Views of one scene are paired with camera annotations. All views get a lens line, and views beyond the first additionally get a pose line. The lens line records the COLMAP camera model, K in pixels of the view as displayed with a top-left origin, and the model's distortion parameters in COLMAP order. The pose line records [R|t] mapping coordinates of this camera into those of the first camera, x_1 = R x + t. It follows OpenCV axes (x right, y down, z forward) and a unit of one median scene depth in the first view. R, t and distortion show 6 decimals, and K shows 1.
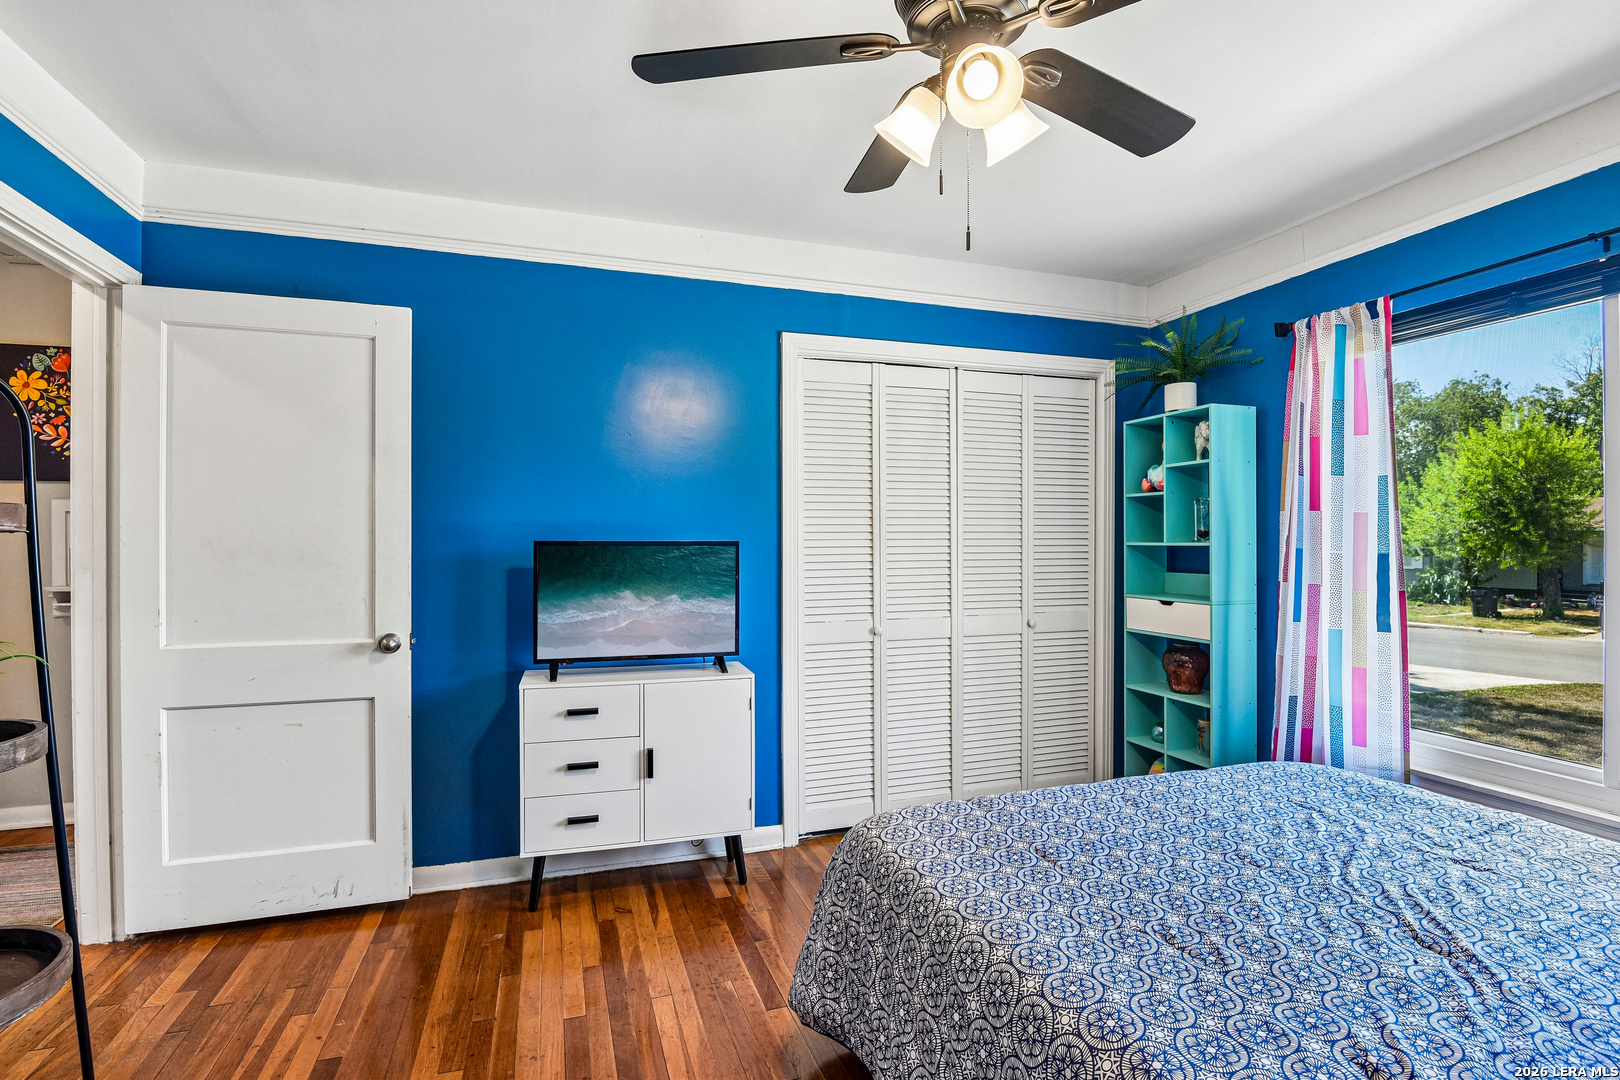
lens RADIAL K [[774.5, 0, 811.7], [0, 774.5, 540.3], [0, 0, 1]] dist [-0.014108, -0.005237]
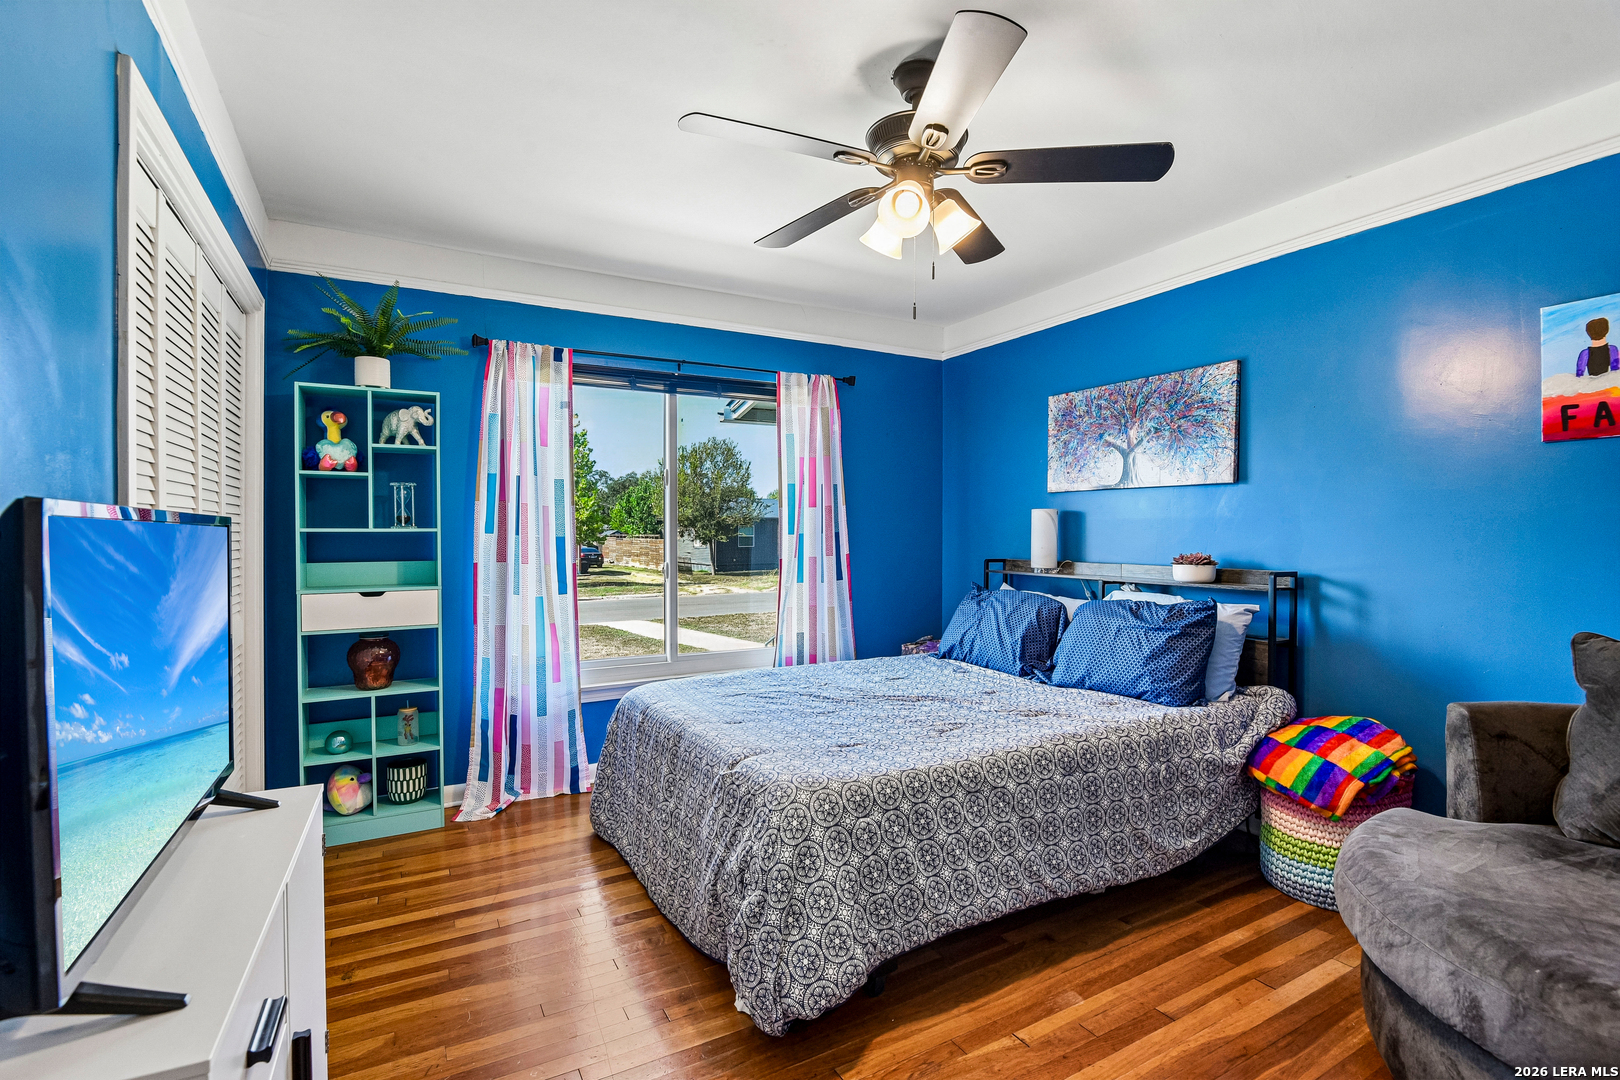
lens RADIAL K [[746.0, 0, 810.2], [0, 746.0, 539.4], [0, 0, 1]] dist [-0.010883, -0.005046]
pose [[-0.186204, -0.011097, 0.982448, -0.615606], [0.000714, 0.999934, 0.011430, 0.006896], [-0.982511, 0.002830, -0.186184, 0.786475]]
